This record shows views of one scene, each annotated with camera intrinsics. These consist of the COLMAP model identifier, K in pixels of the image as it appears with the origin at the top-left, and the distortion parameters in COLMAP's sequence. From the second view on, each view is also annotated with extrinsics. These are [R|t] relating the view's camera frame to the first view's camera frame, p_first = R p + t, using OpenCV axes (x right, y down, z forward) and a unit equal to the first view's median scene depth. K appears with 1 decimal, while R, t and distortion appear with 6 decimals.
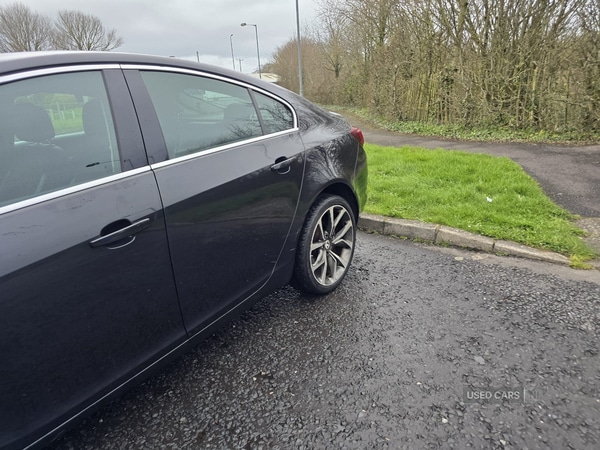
lens RADIAL K [[413.8, 0, 300.5], [0, 413.8, 220.4], [0, 0, 1]] dist [0.059395, -0.046320]
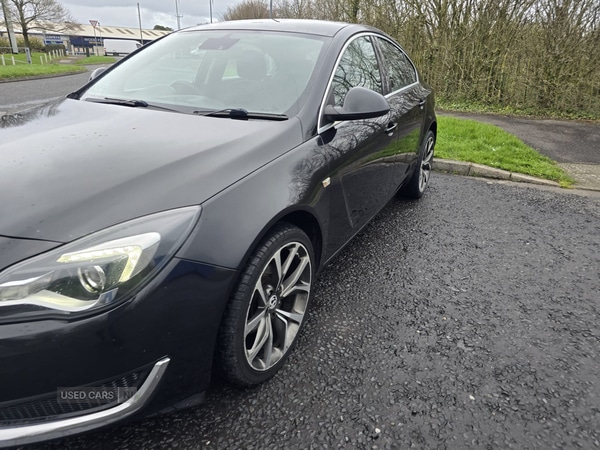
lens RADIAL K [[416.5, 0, 300.0], [0, 416.5, 225.0], [0, 0, 1]] dist [0.057468, -0.051598]
pose [[0.986916, 0.021926, 0.159739, -0.447433], [-0.033852, 0.996806, 0.072326, 0.134587], [-0.157643, -0.076787, 0.984506, -0.320132]]
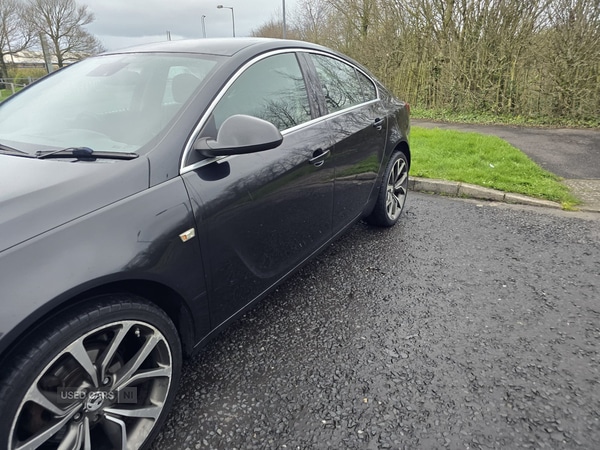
lens RADIAL K [[415.1, 0, 296.9], [0, 415.1, 212.4], [0, 0, 1]] dist [0.053922, -0.042479]
pose [[0.996741, 0.009874, 0.080058, -0.255712], [-0.011028, 0.999841, 0.013992, 0.087704], [-0.079907, -0.014829, 0.996692, -0.226377]]
